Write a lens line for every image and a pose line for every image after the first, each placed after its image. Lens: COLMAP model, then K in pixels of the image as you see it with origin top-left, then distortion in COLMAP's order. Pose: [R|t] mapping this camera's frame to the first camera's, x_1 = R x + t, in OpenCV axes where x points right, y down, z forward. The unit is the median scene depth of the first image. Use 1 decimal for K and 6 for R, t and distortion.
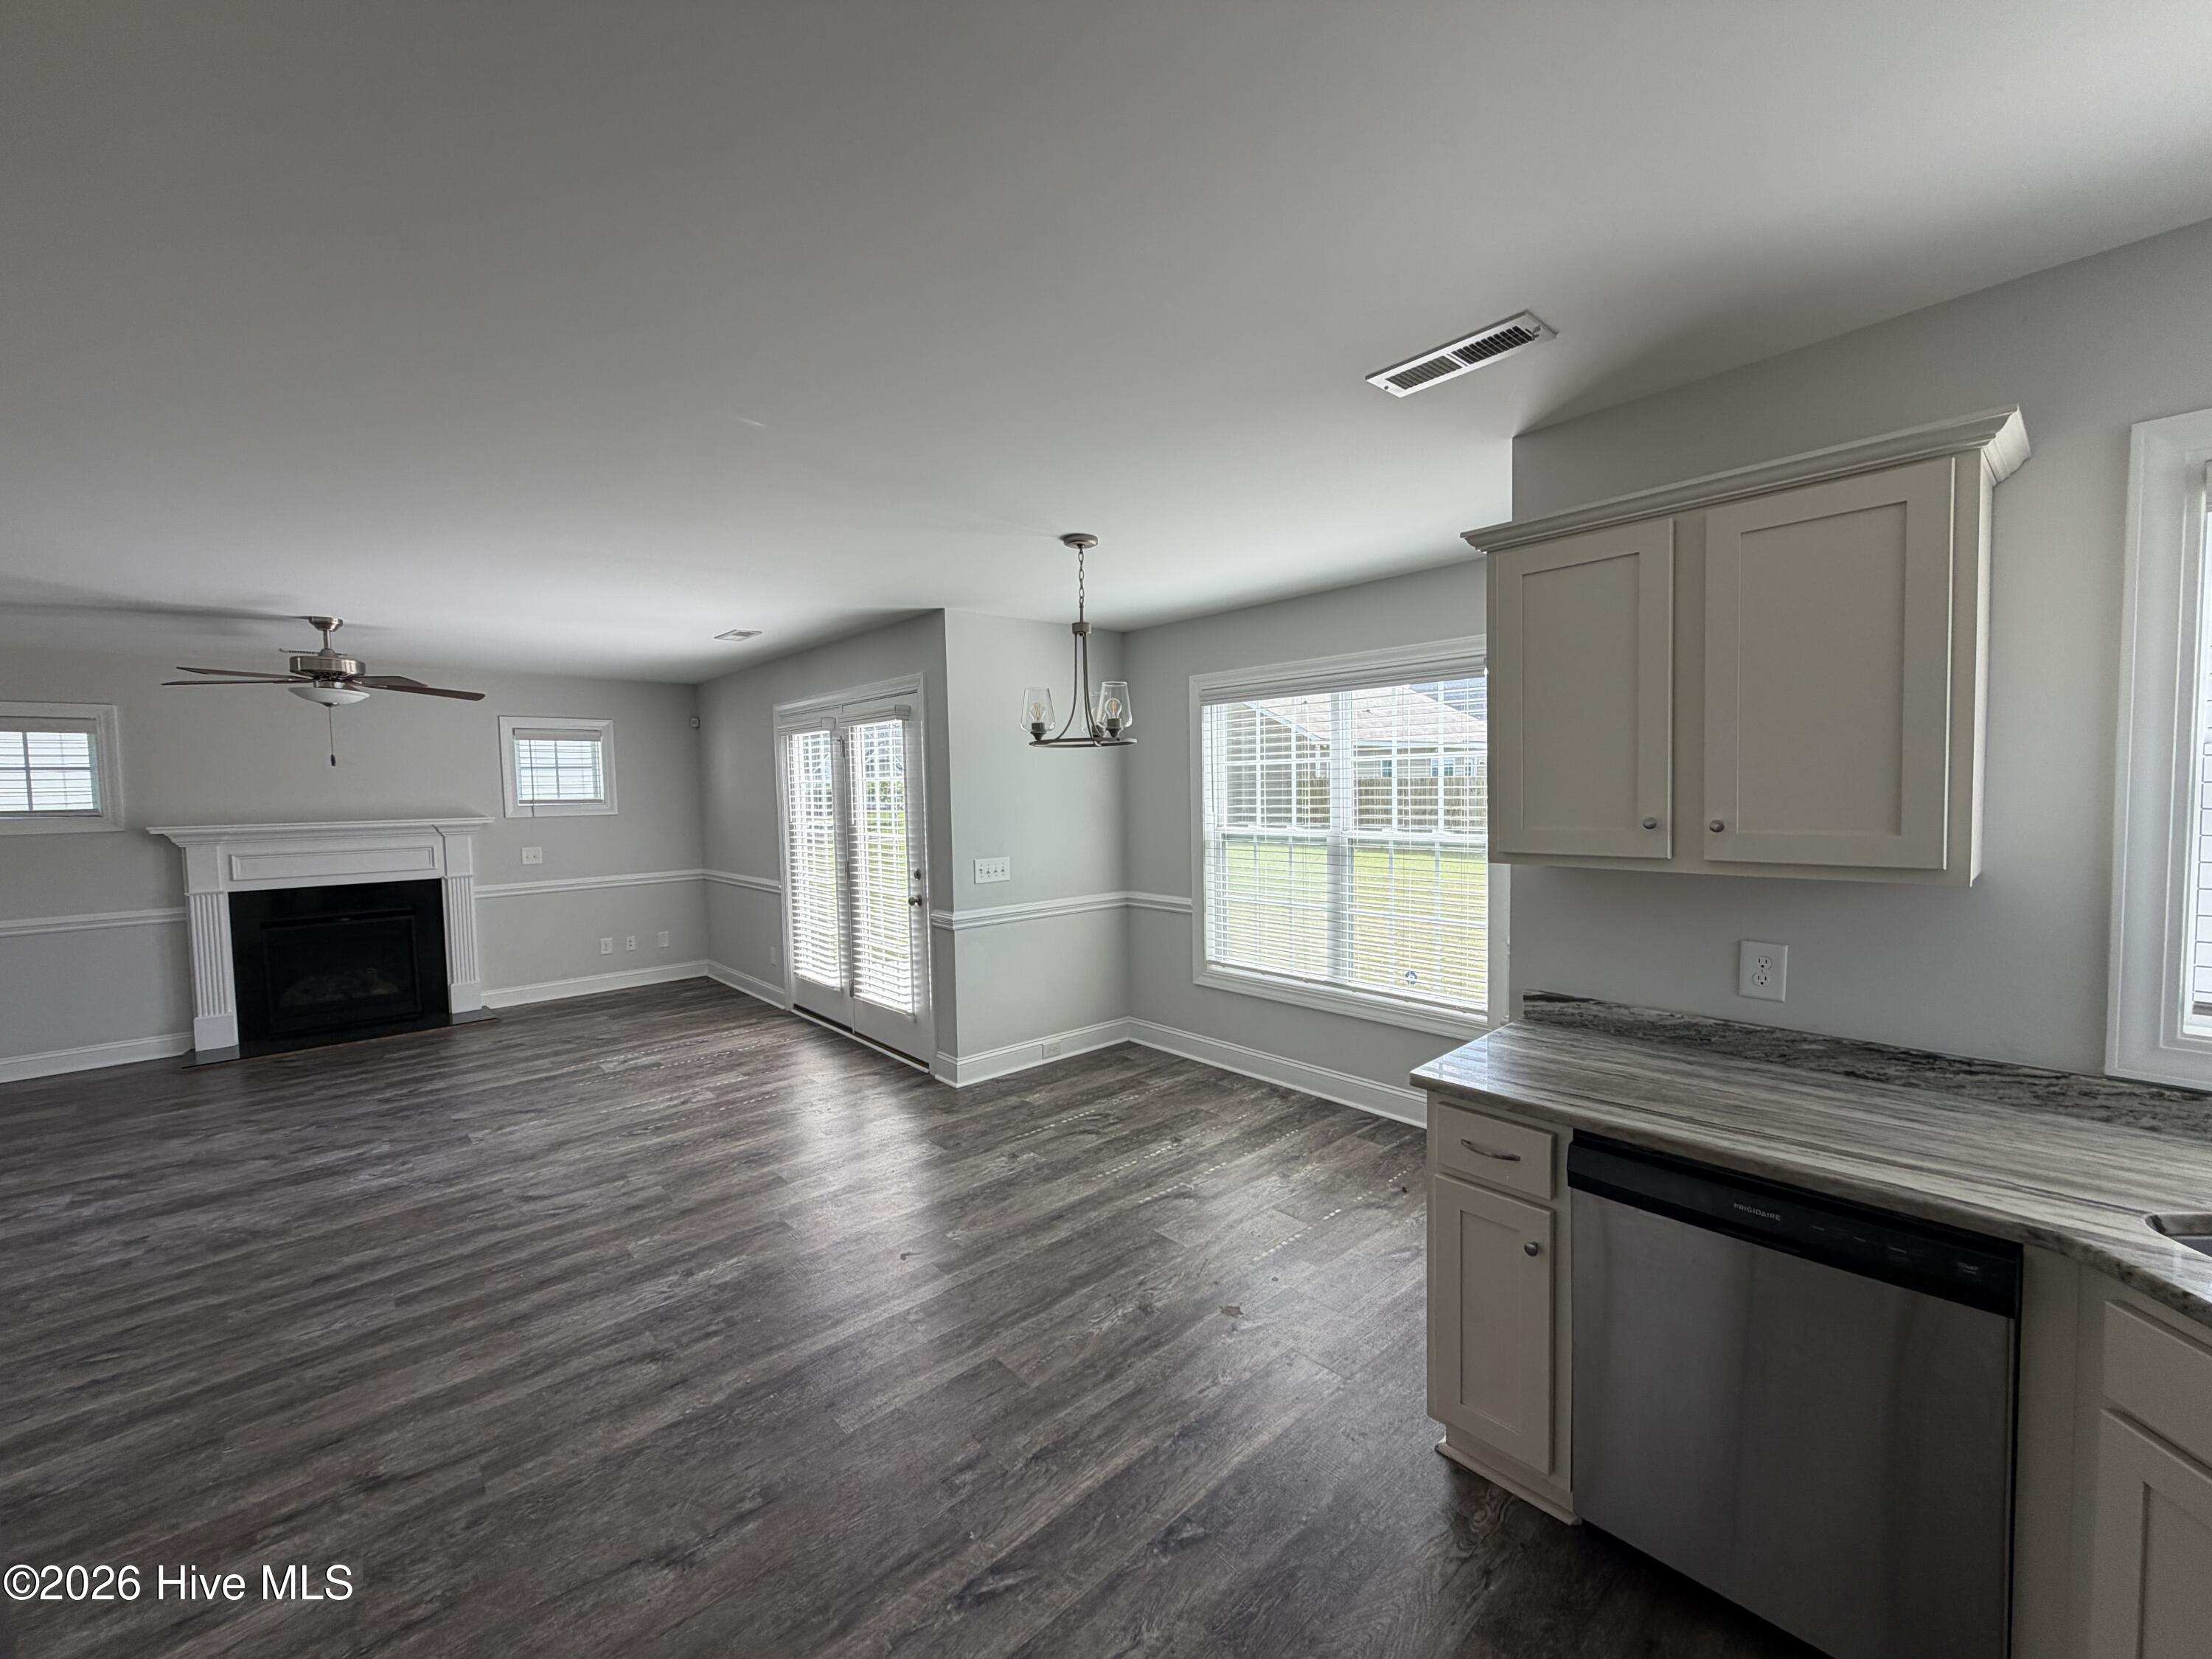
lens RADIAL K [[882.4, 0, 1101.6], [0, 882.4, 832.7], [0, 0, 1]] dist [-0.000115, 0.000370]
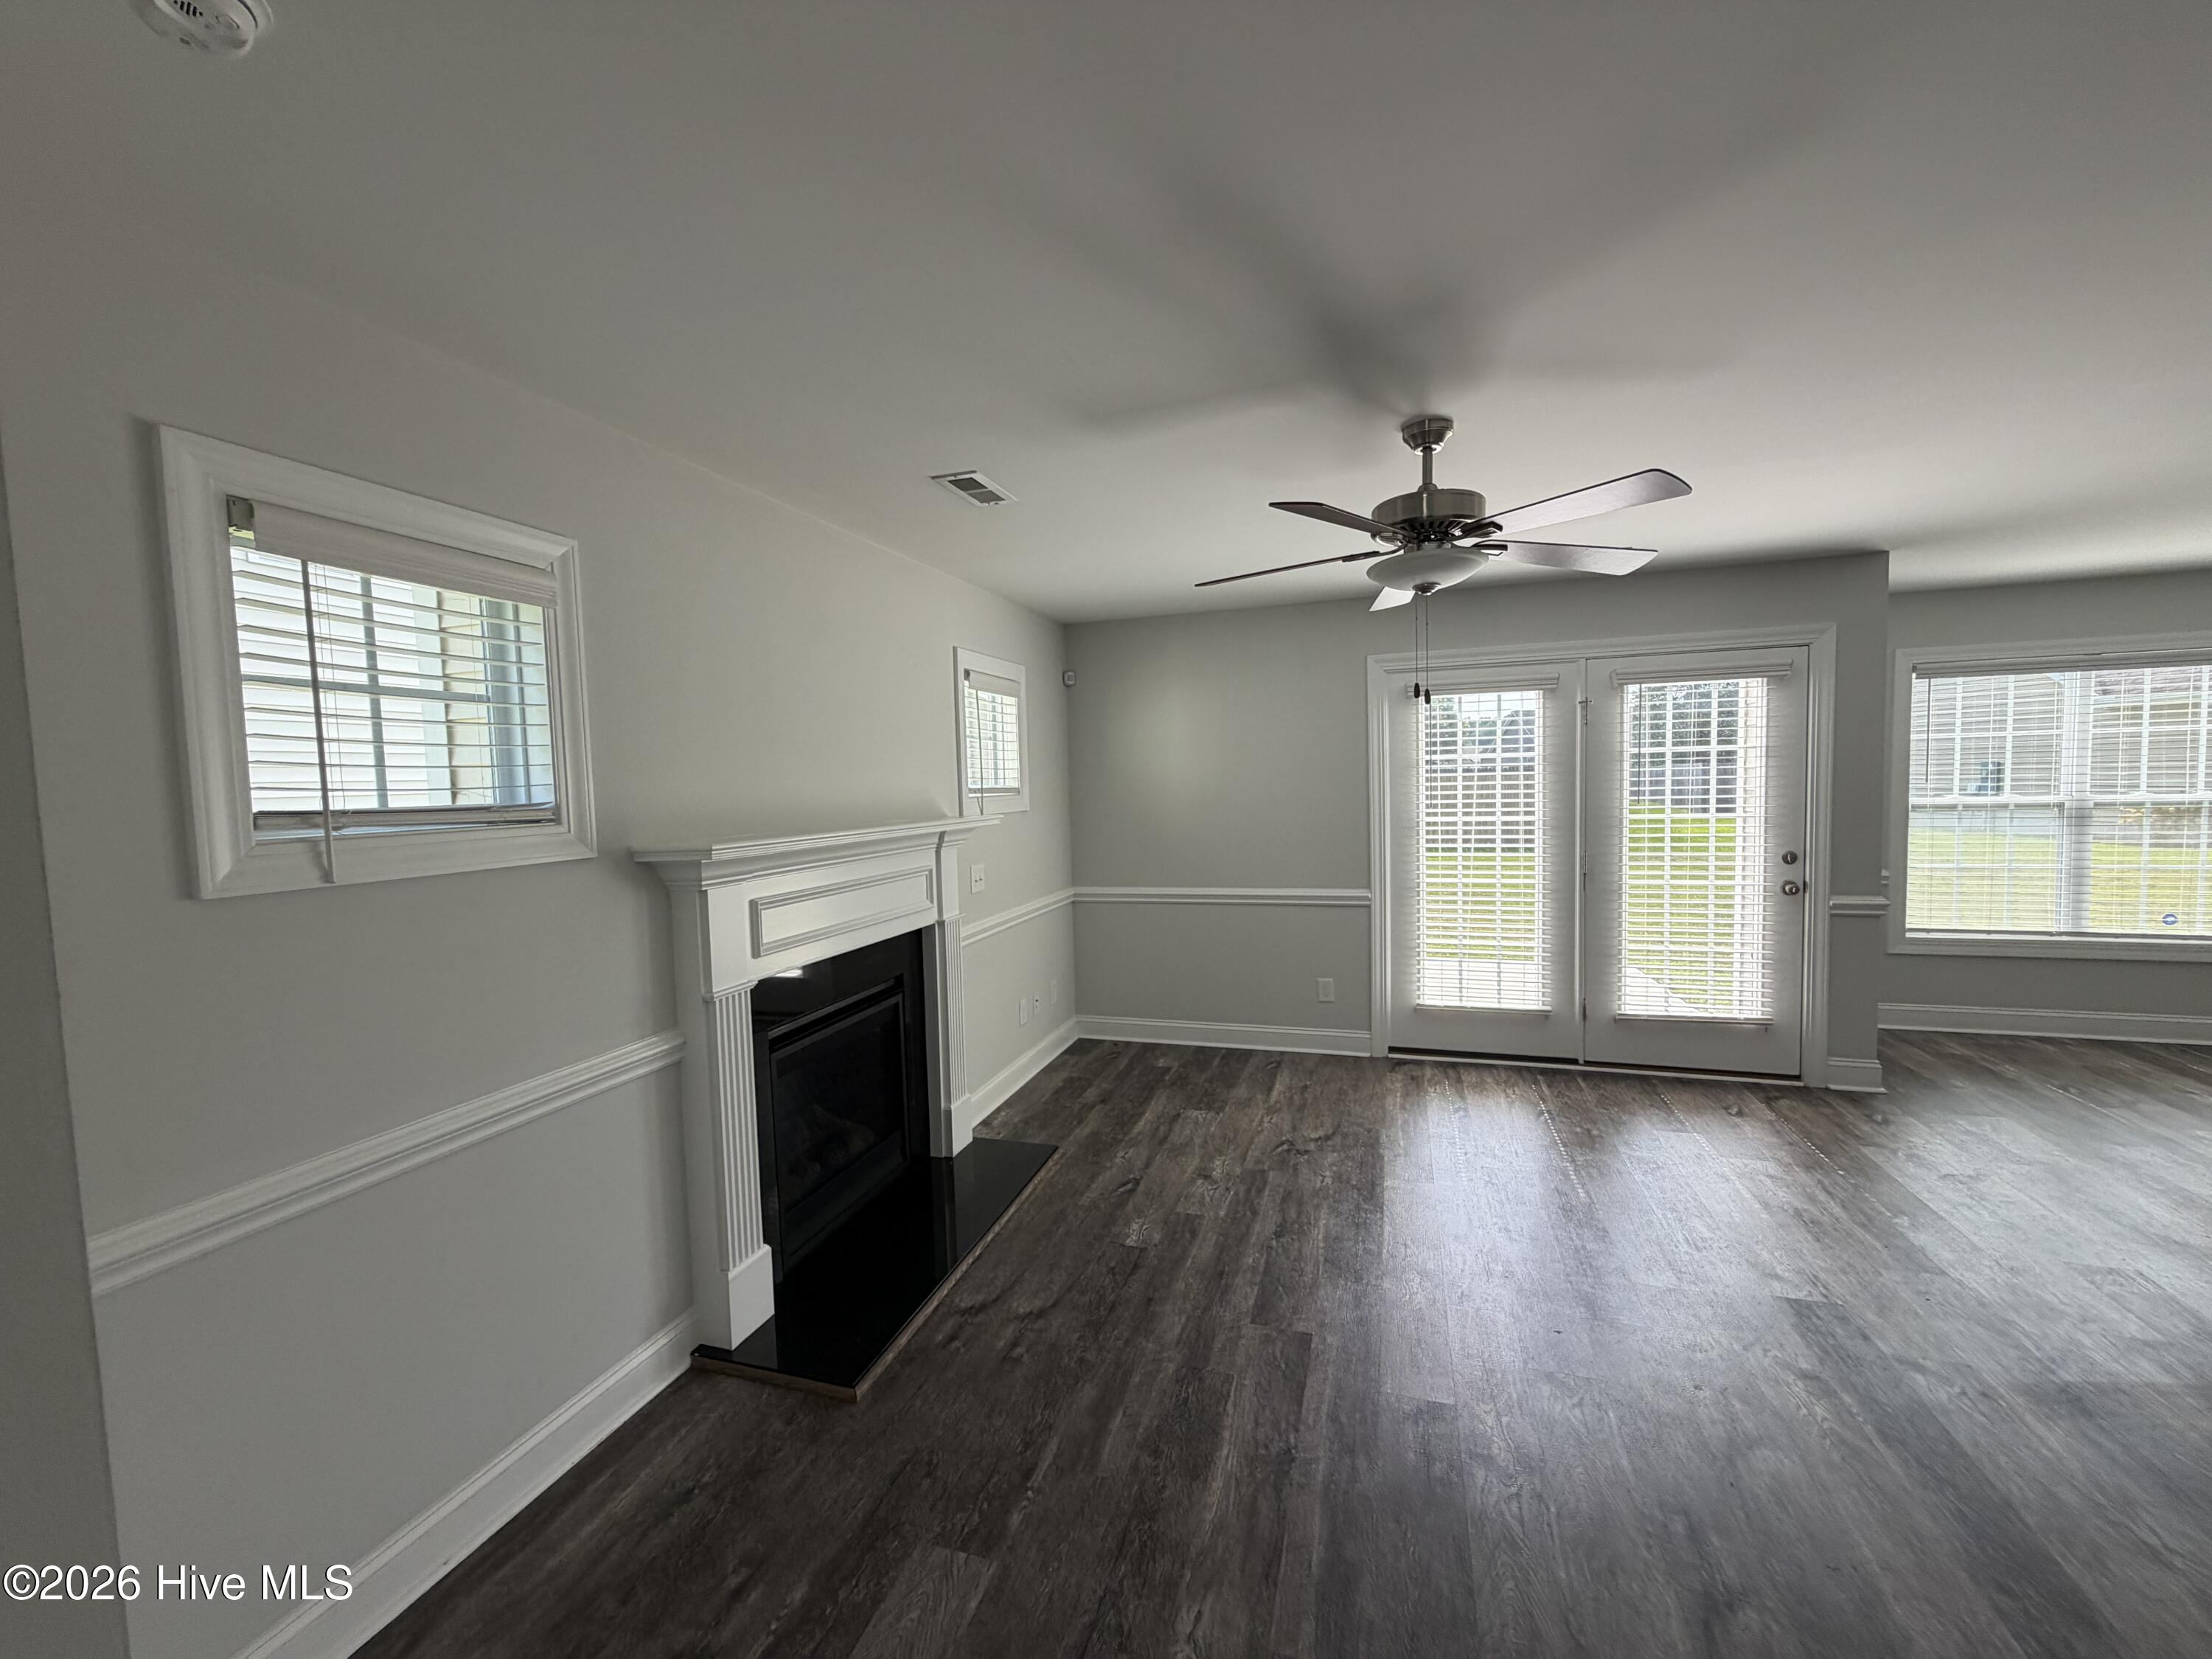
lens RADIAL K [[882.4, 0, 1102.8], [0, 882.4, 831.8], [0, 0, 1]] dist [-0.000115, 0.000370]
pose [[0.866104, -0.034679, 0.498659, -1.283323], [0.038568, 0.999253, 0.002504, -0.006205], [-0.498373, 0.017064, 0.866795, 0.620377]]
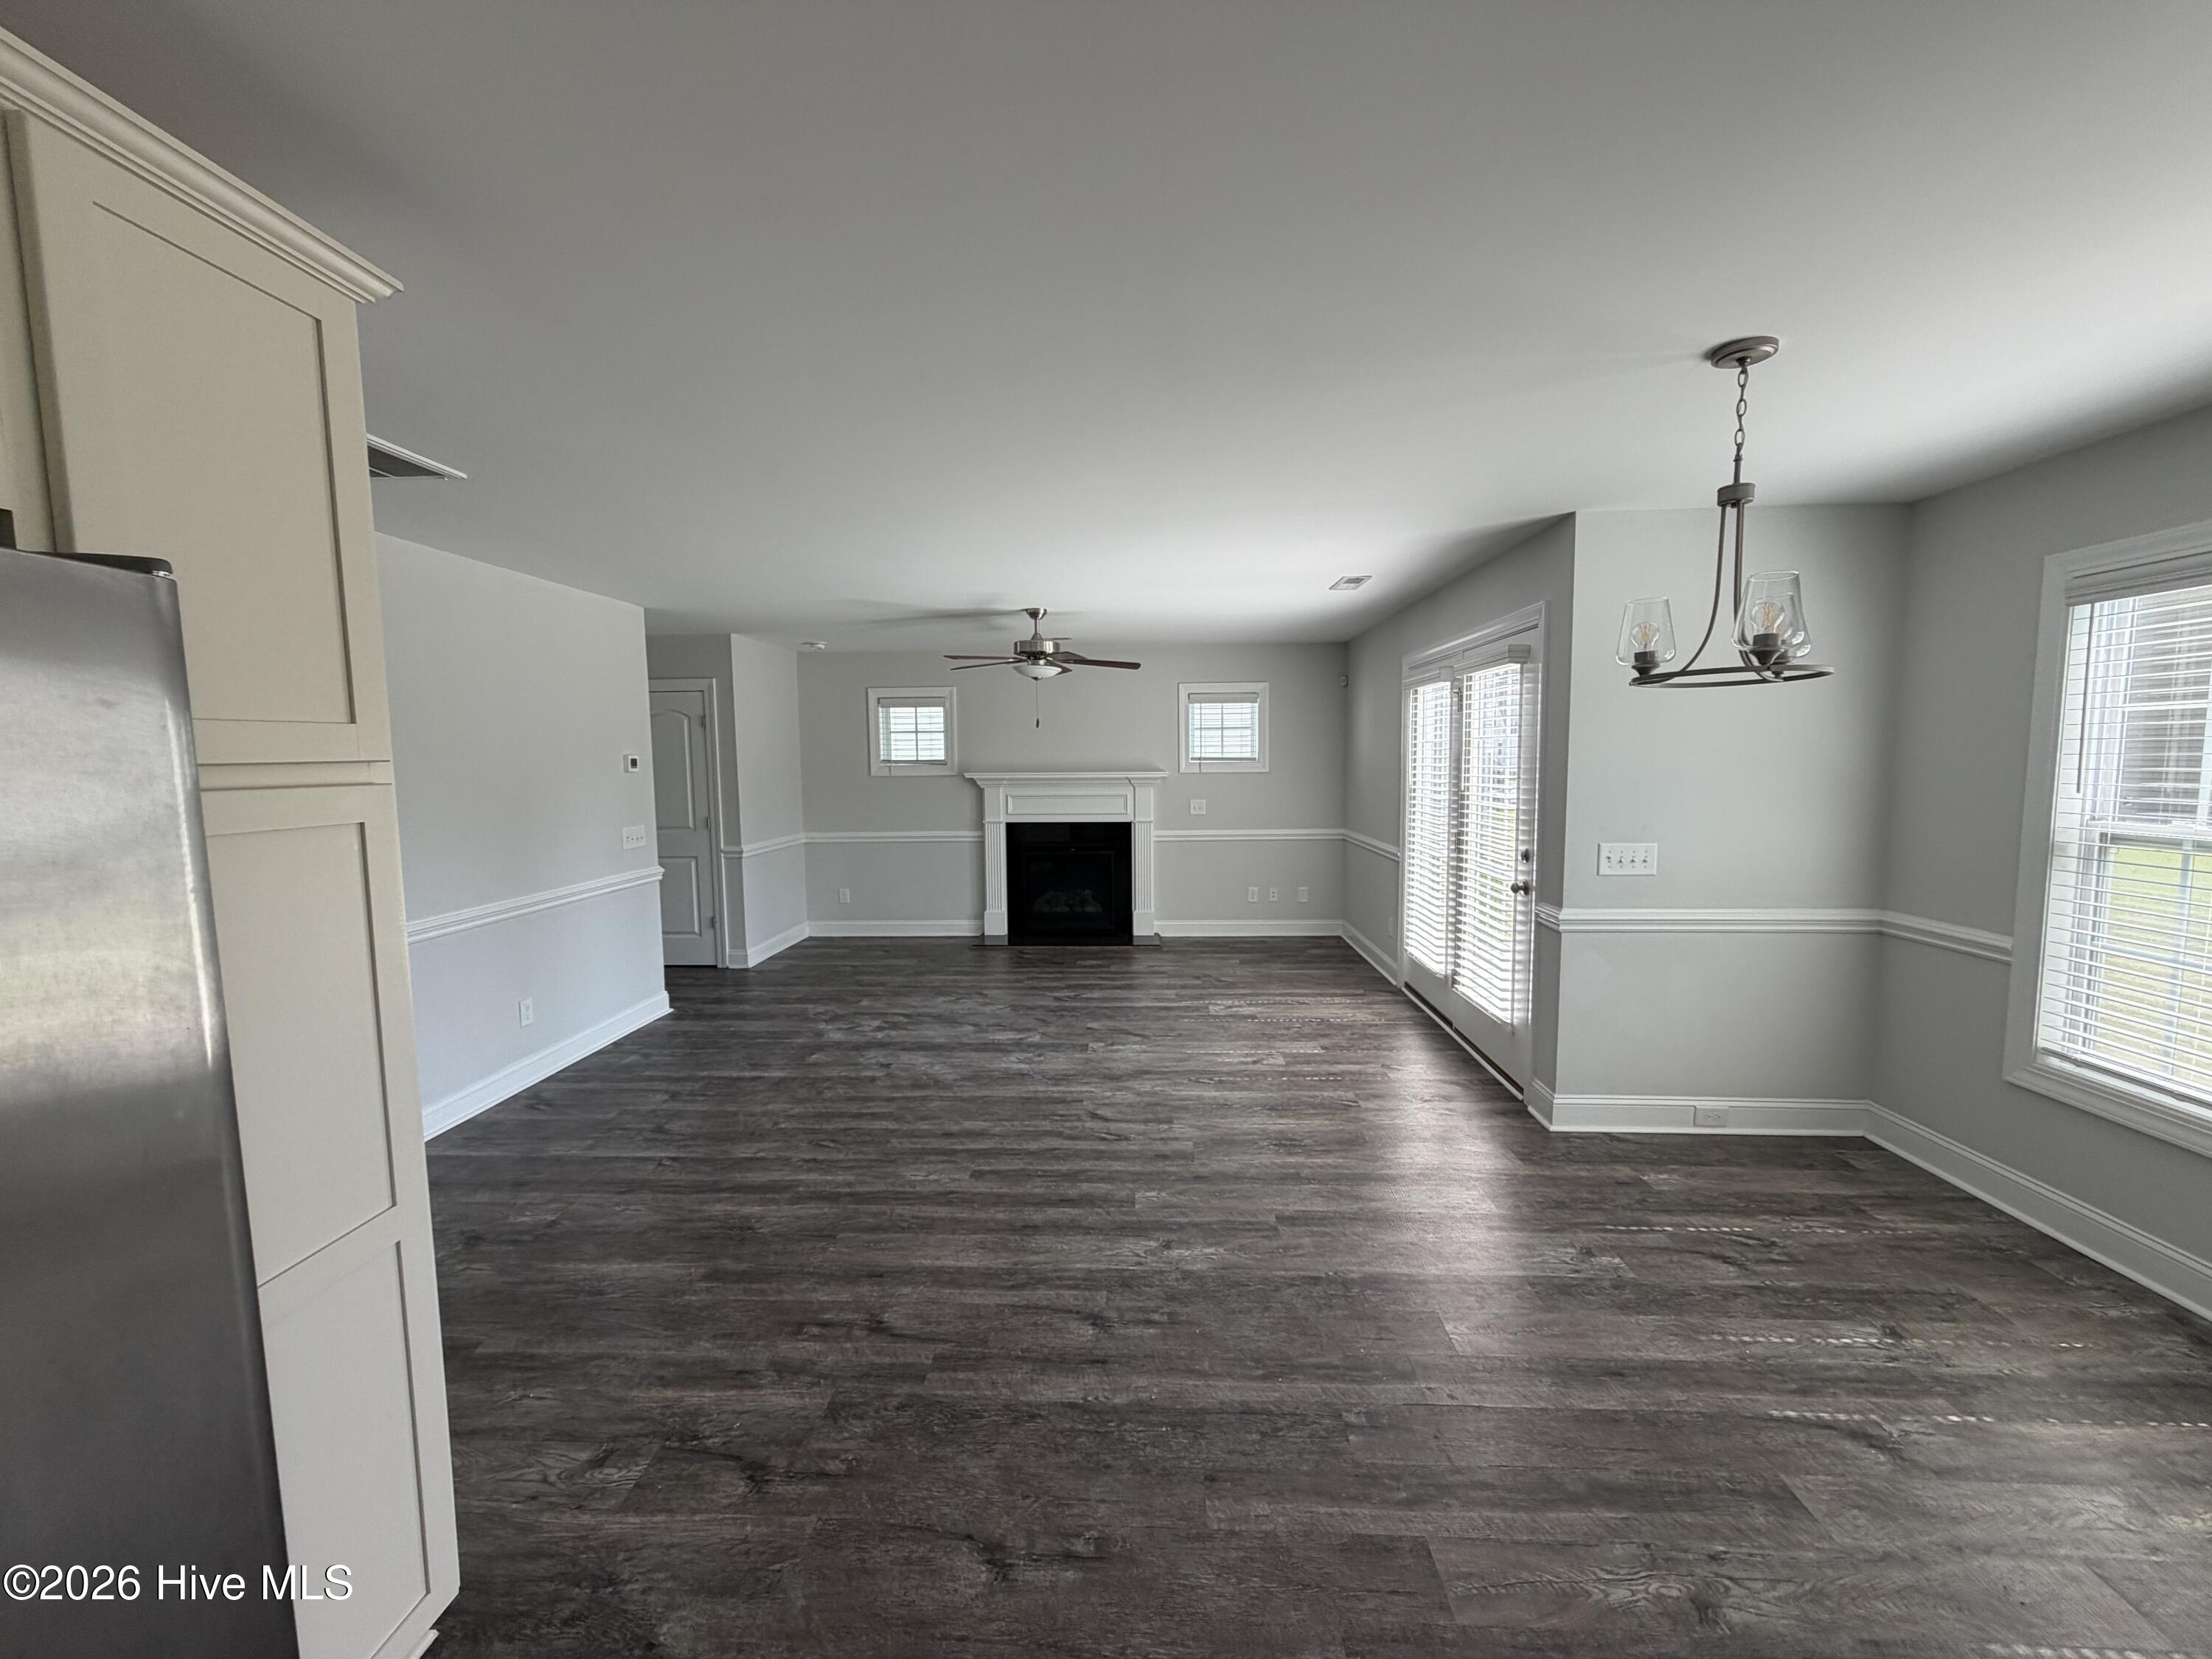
lens RADIAL K [[882.4, 0, 1103.9], [0, 882.4, 832.6], [0, 0, 1]] dist [-0.000115, 0.000370]
pose [[0.714000, 0.072540, -0.696377, 0.080164], [-0.041680, 0.997258, 0.061148, -0.007583], [0.698904, -0.014634, 0.715066, 0.163669]]
